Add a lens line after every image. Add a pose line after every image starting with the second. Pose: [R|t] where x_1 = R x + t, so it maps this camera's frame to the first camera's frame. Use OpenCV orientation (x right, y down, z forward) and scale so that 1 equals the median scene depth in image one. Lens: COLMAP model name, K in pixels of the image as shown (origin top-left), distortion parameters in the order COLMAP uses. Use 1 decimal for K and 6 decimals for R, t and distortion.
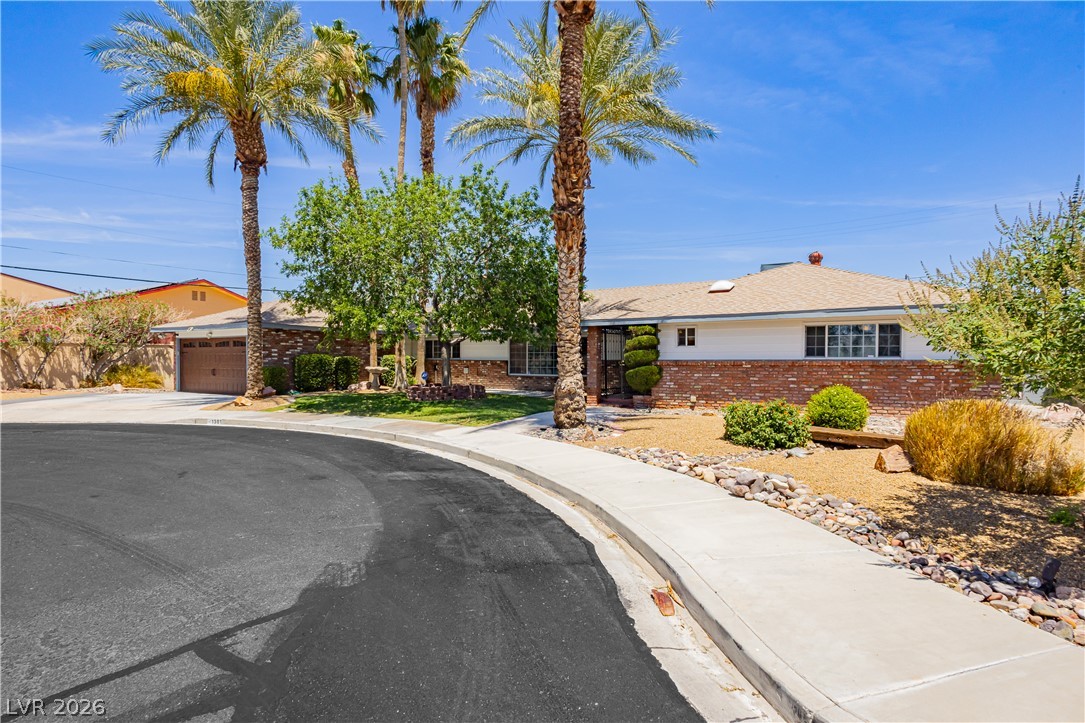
lens RADIAL K [[497.6, 0, 538.6], [0, 497.6, 361.2], [0, 0, 1]] dist [0.003776, 0.000421]
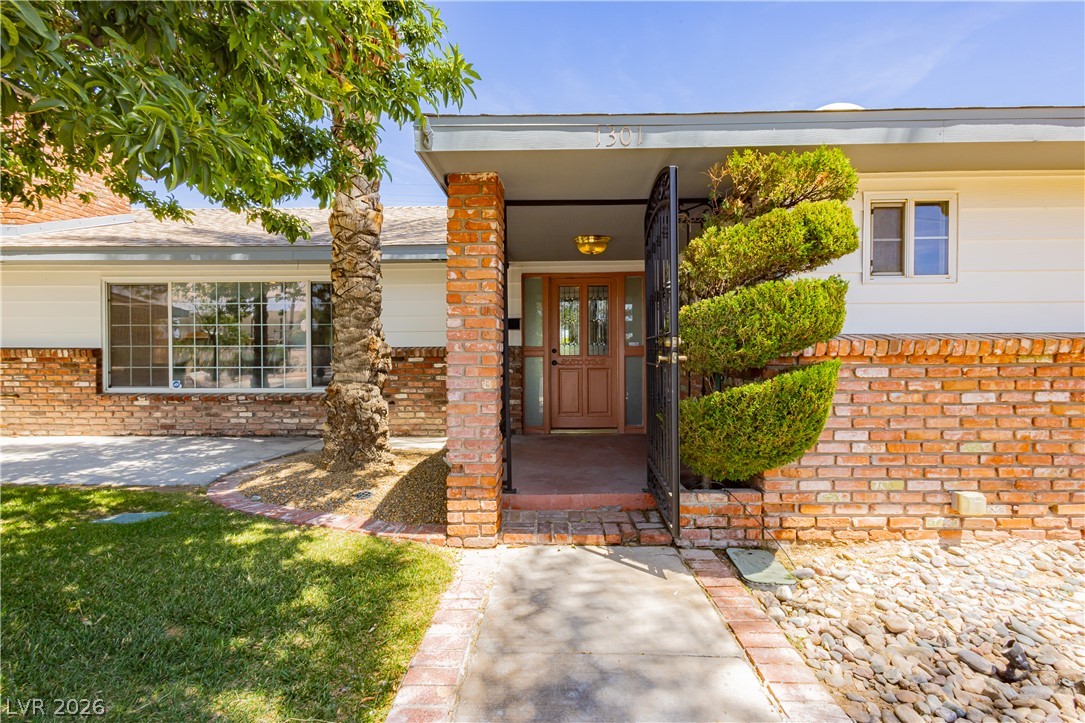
lens RADIAL K [[497.6, 0, 538.6], [0, 497.6, 361.2], [0, 0, 1]] dist [0.003776, 0.000421]
pose [[0.854667, -0.014266, 0.518980, 0.022339], [0.006357, 0.999835, 0.017015, 0.005032], [-0.519137, -0.011243, 0.854617, 0.883895]]
